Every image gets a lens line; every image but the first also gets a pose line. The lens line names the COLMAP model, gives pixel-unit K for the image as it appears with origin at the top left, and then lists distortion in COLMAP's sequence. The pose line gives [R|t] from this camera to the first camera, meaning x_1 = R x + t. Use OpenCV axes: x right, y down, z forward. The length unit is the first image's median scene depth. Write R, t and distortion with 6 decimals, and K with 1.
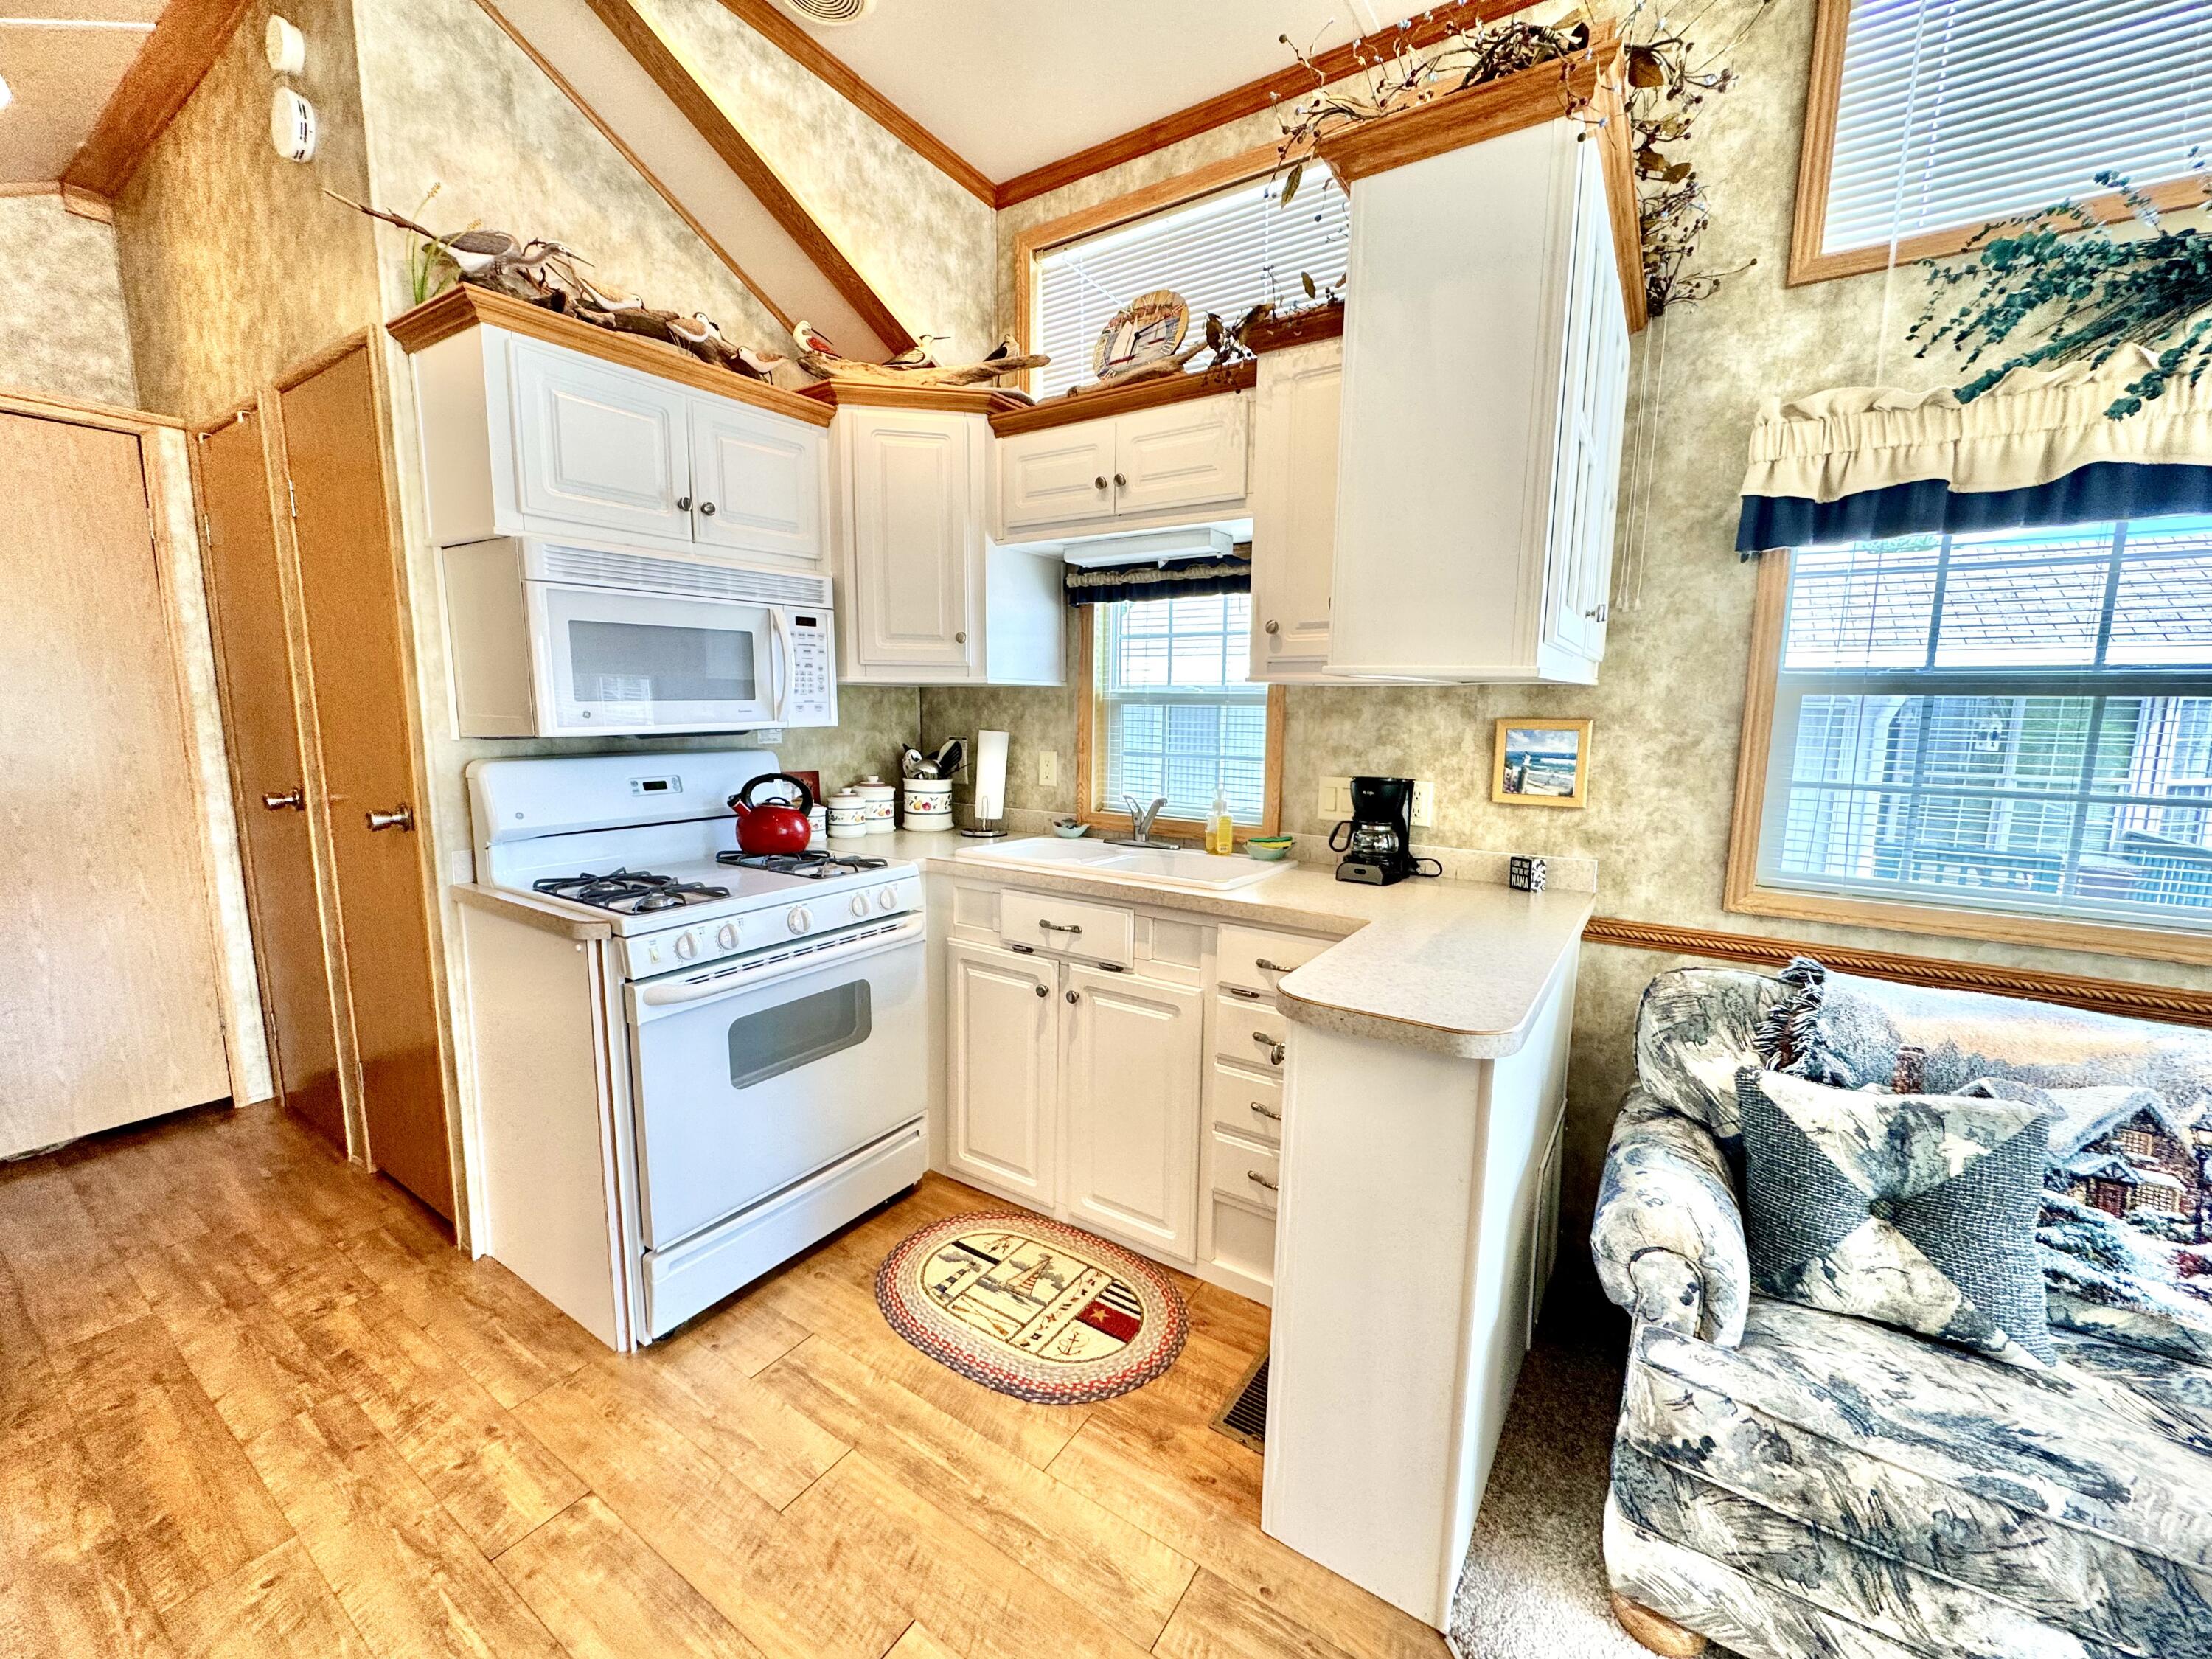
lens RADIAL K [[883.1, 0, 1107.6], [0, 883.1, 828.0], [0, 0, 1]] dist [-0.003079, 0.000862]
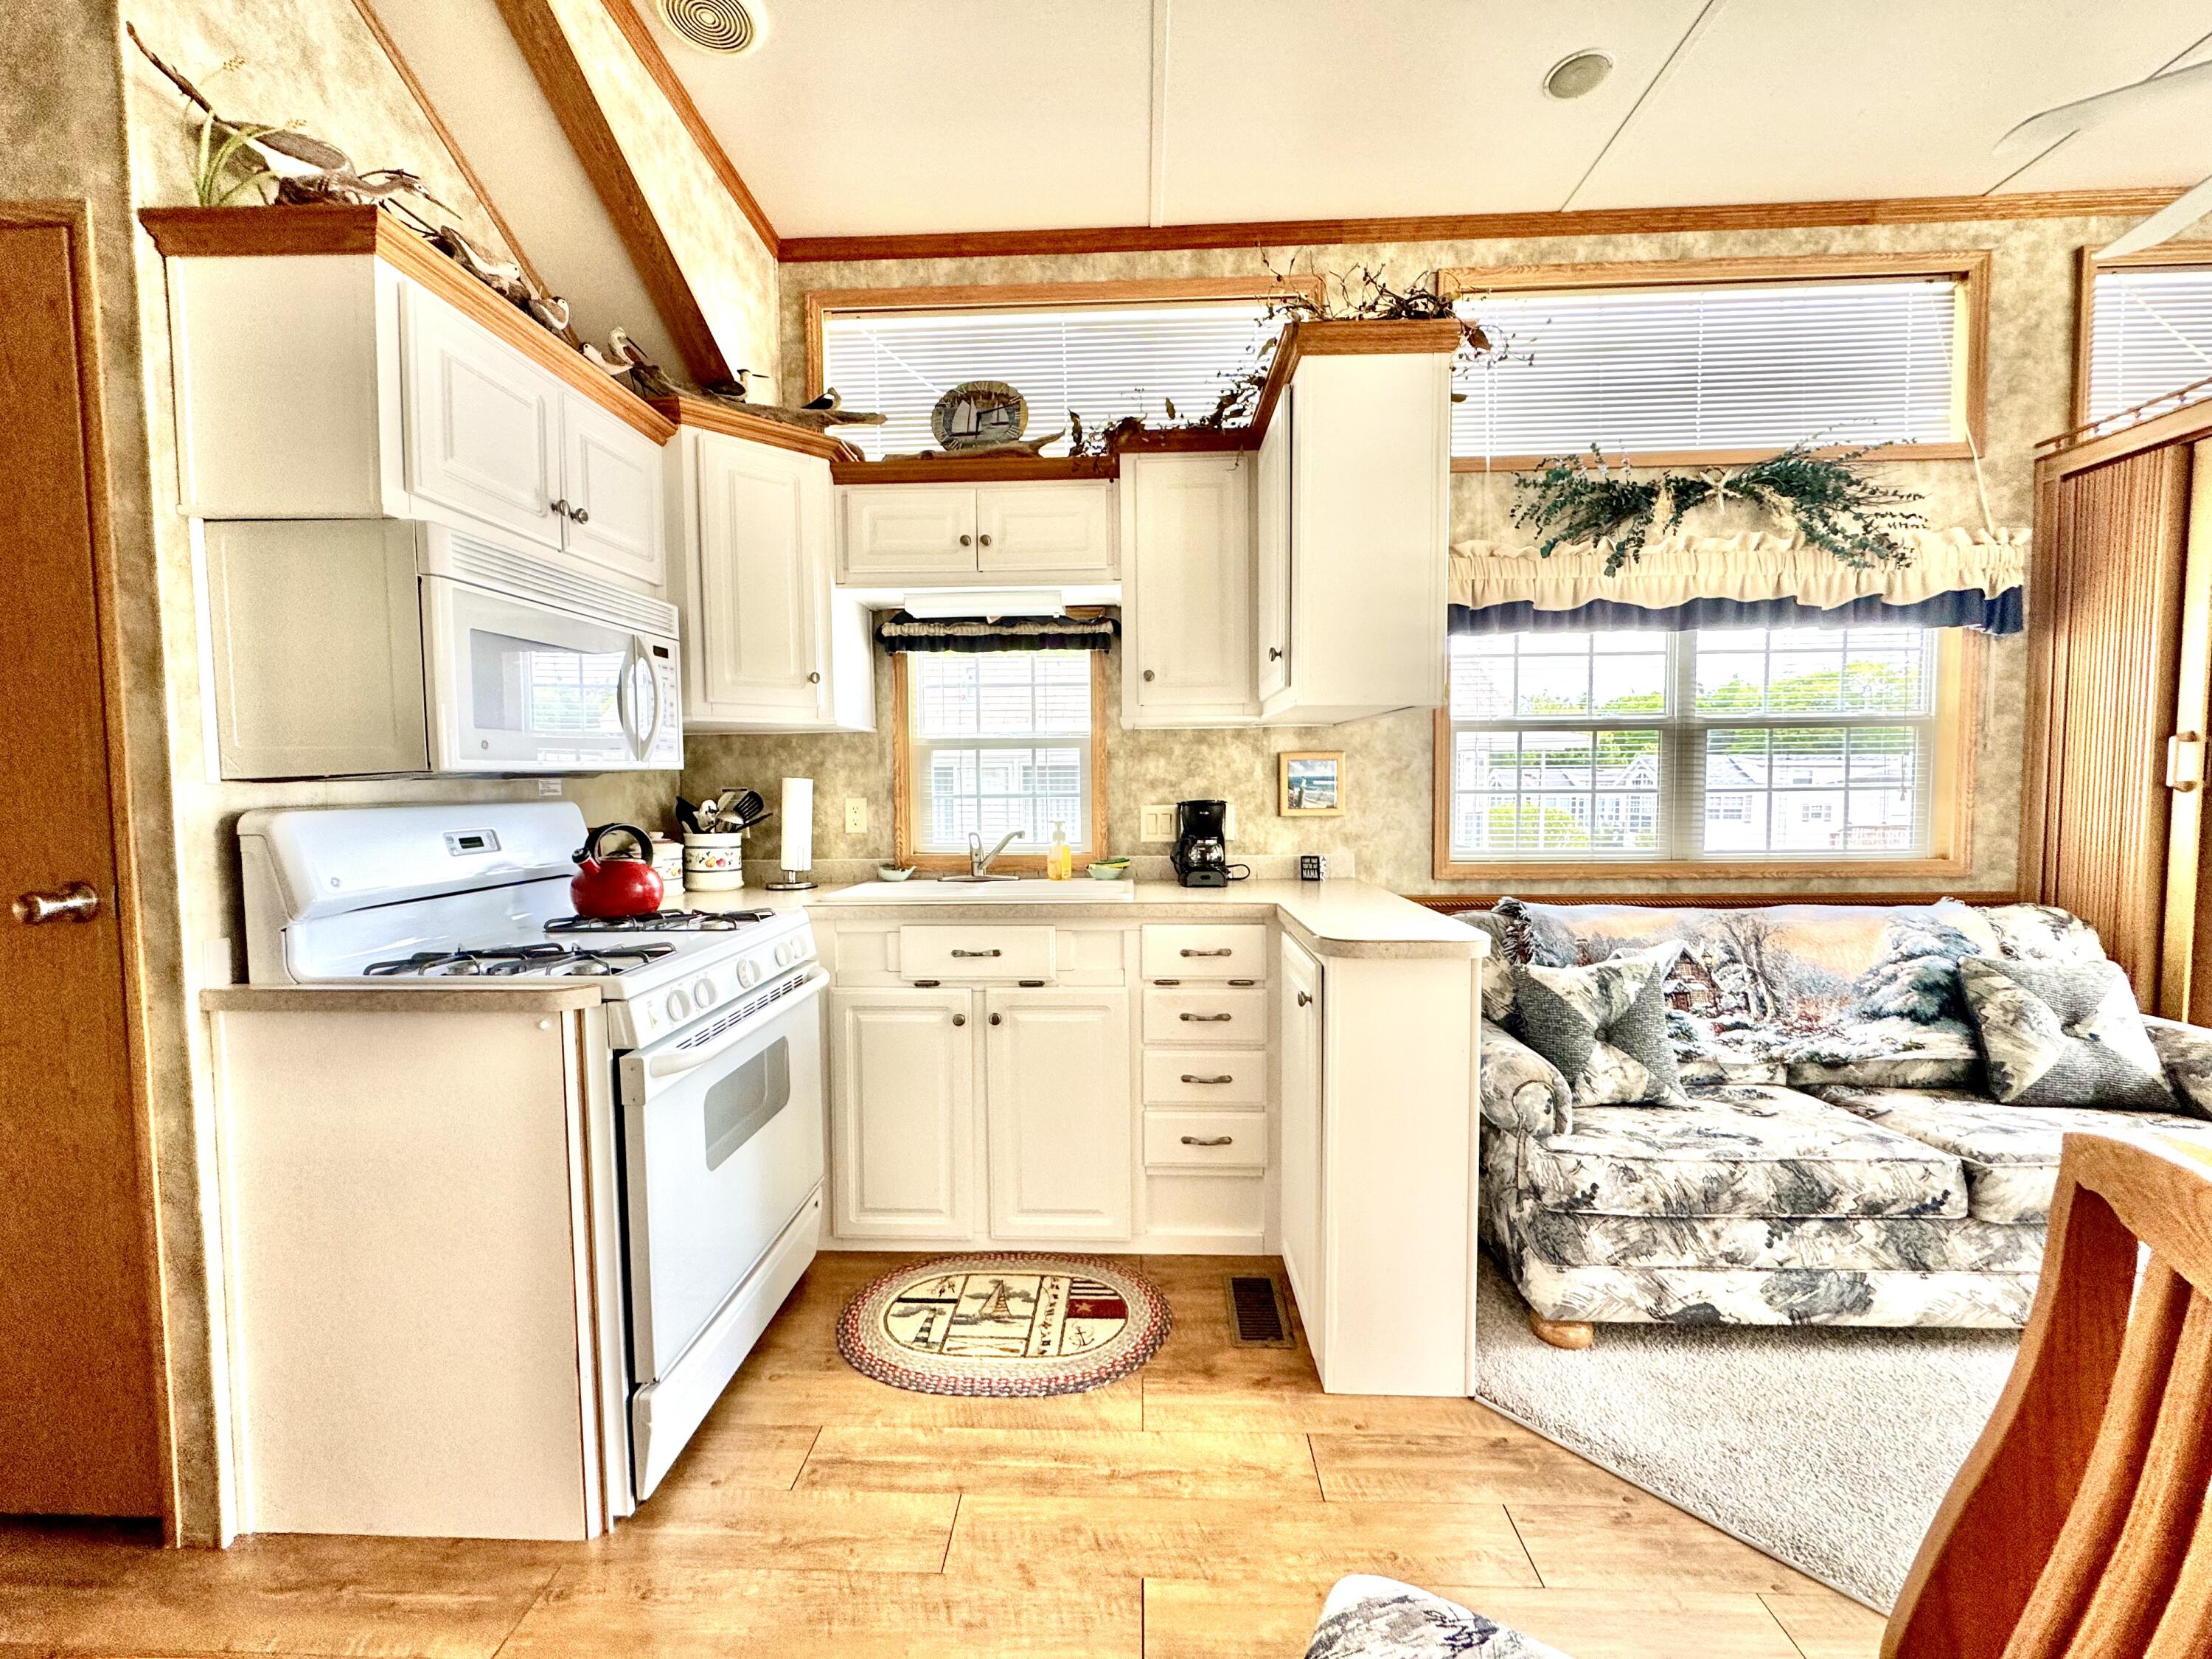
lens RADIAL K [[883.1, 0, 1106.8], [0, 883.1, 825.8], [0, 0, 1]] dist [-0.003079, 0.000862]
pose [[0.854647, -0.046649, 0.517109, -0.521156], [0.090701, 0.994055, -0.060231, 0.045212], [-0.511225, 0.098379, 0.853798, 0.024551]]
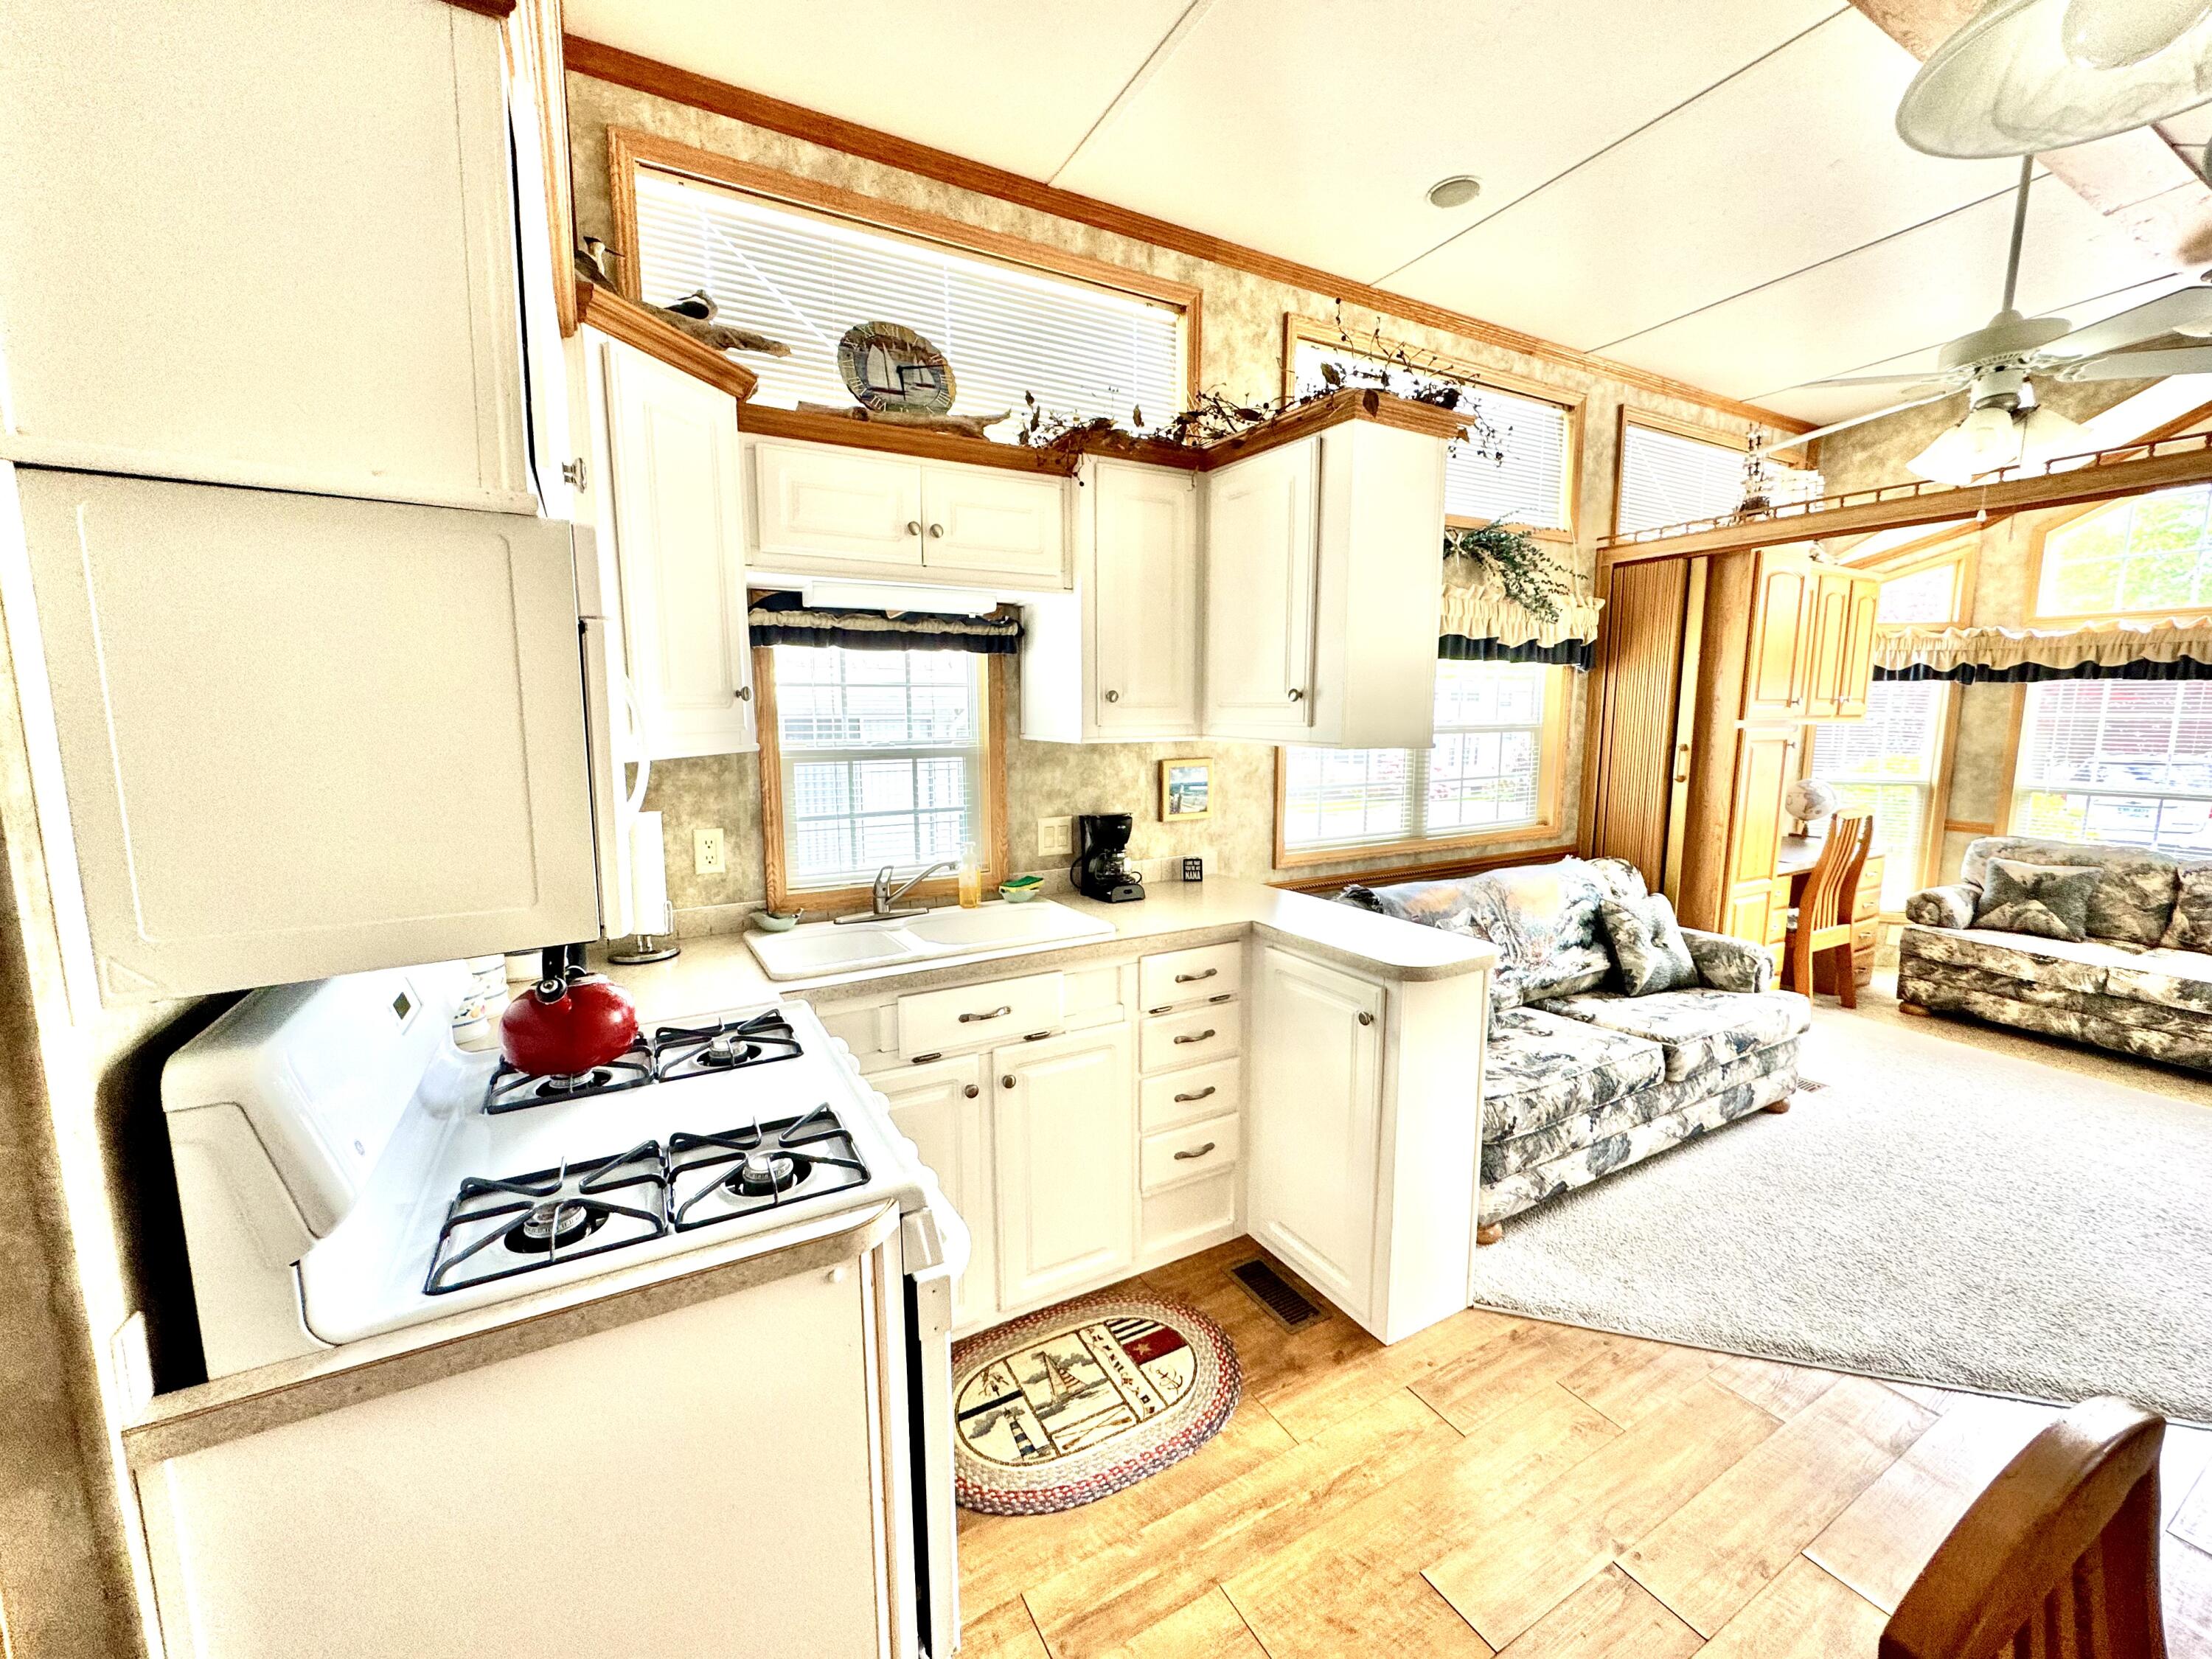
lens RADIAL K [[883.1, 0, 1108.2], [0, 883.1, 826.6], [0, 0, 1]] dist [-0.003079, 0.000862]
pose [[0.455090, -0.130119, 0.880887, -0.903330], [0.130480, 0.988332, 0.078581, -0.159047], [-0.880834, 0.079177, 0.466758, 0.507043]]
